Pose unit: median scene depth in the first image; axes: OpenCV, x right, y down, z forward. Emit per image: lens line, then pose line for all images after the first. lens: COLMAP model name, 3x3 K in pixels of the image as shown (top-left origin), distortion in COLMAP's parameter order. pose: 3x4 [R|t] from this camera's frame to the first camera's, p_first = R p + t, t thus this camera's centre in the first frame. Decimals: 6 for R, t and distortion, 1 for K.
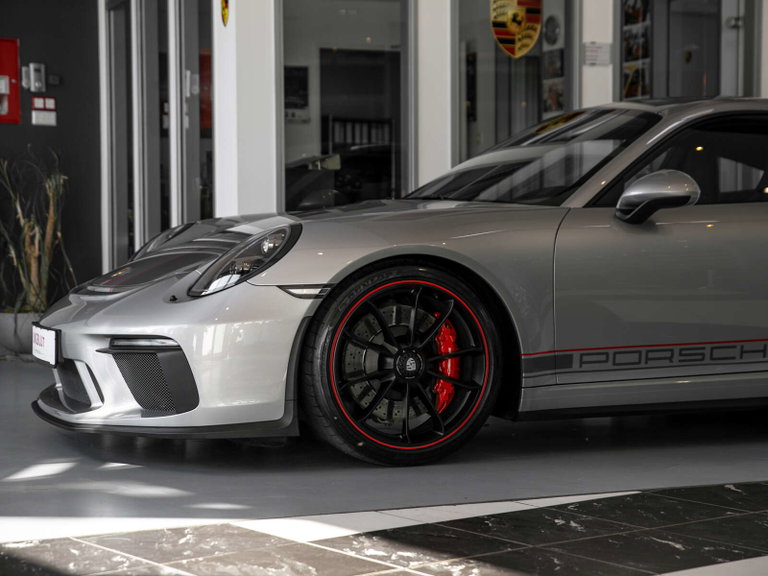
lens RADIAL K [[1618.4, 0, 378.9], [0, 1618.4, 293.6], [0, 0, 1]] dist [0.144906, 0.000000]
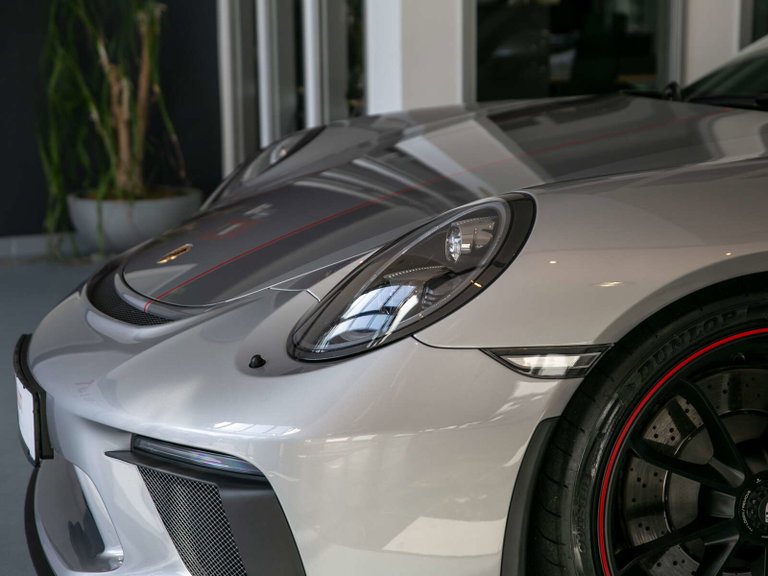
lens RADIAL K [[1618.4, 0, 388.7], [0, 1618.4, 282.9], [0, 0, 1]] dist [0.144906, 0.000000]
pose [[0.994827, 0.010607, -0.101033, -0.027385], [0.002445, 0.991747, 0.128190, -0.051108], [0.101559, -0.127773, 0.986590, 0.353959]]
